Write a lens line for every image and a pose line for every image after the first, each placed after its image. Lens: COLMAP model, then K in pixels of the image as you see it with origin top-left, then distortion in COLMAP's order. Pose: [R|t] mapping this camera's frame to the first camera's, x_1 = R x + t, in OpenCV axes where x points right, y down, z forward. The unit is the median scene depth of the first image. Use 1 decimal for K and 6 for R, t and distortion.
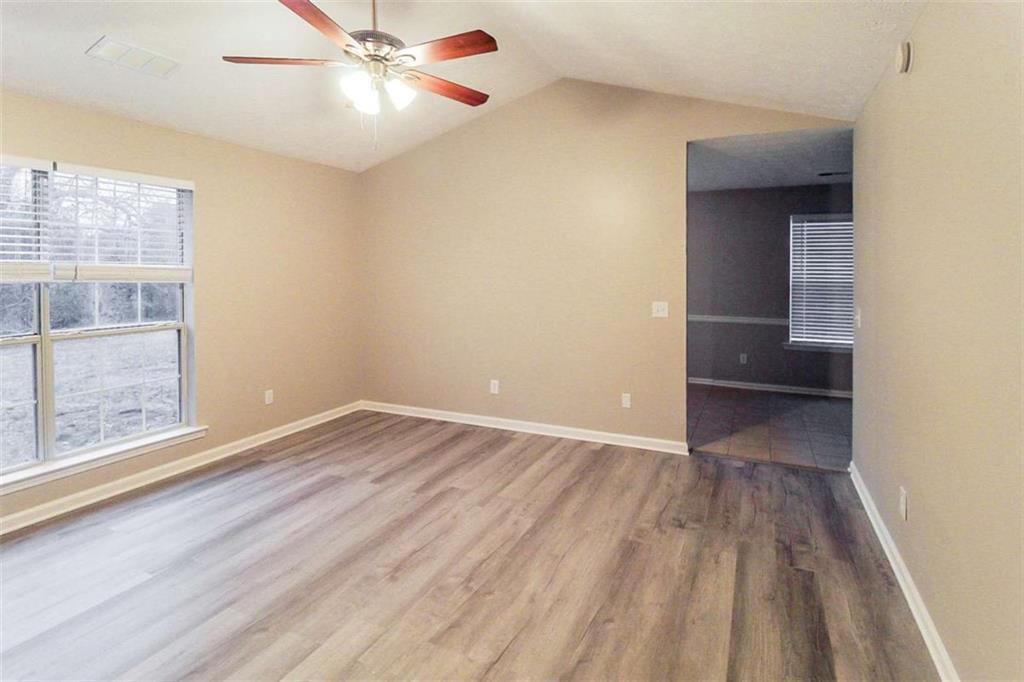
lens RADIAL K [[490.7, 0, 512.1], [0, 490.7, 267.4], [0, 0, 1]] dist [0.001290, 0.000047]
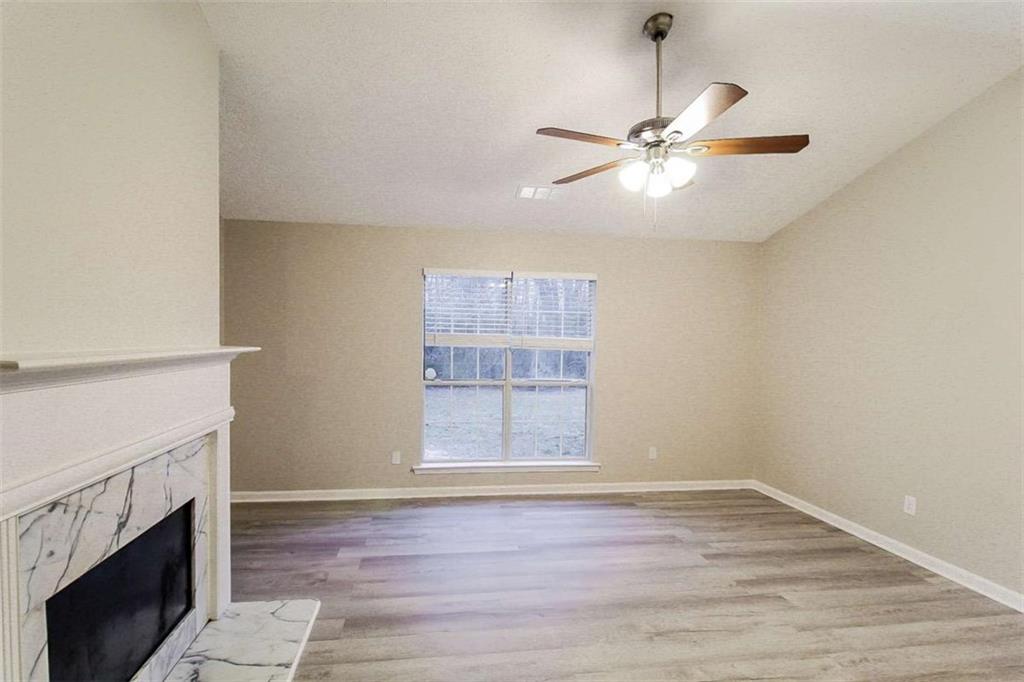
lens RADIAL K [[469.9, 0, 510.5], [0, 469.9, 358.3], [0, 0, 1]] dist [0.000061, -0.000049]
pose [[0.578666, 0.056075, -0.813635, 0.271986], [-0.019759, 0.998305, 0.054750, -0.018646], [0.815325, -0.015605, 0.578793, 0.121296]]
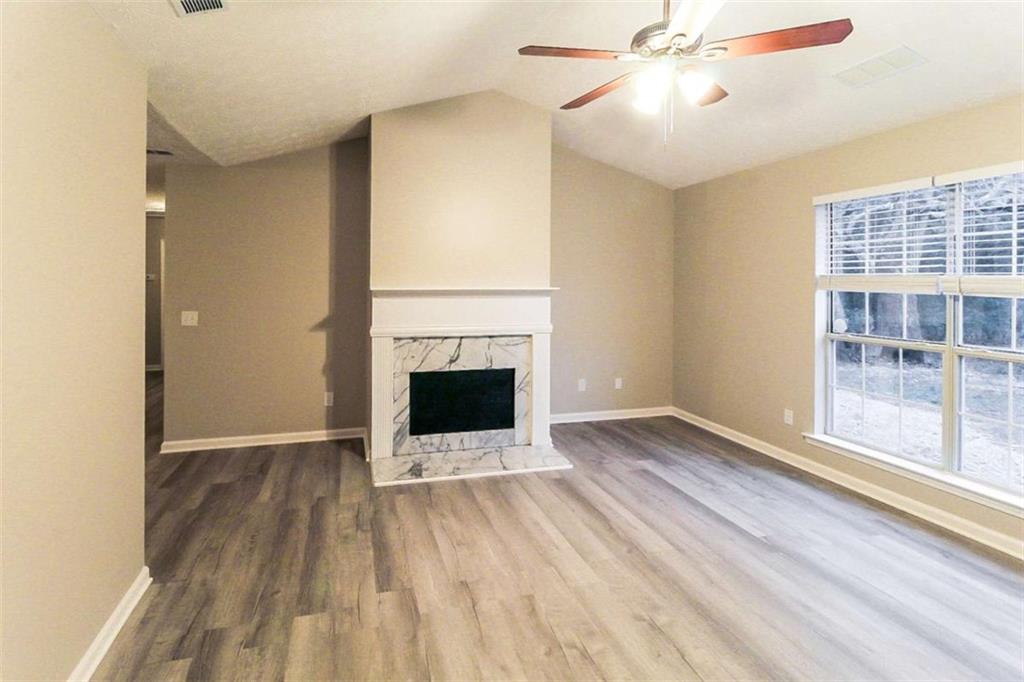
lens RADIAL K [[529.6, 0, 512.0], [0, 529.6, 341.0], [0, 0, 1]] dist [-0.000022, -0.000069]
pose [[-0.722487, 0.080881, -0.686638, 0.413556], [0.002379, 0.993419, 0.114514, -0.002950], [0.691381, 0.081101, -0.717924, 1.079327]]
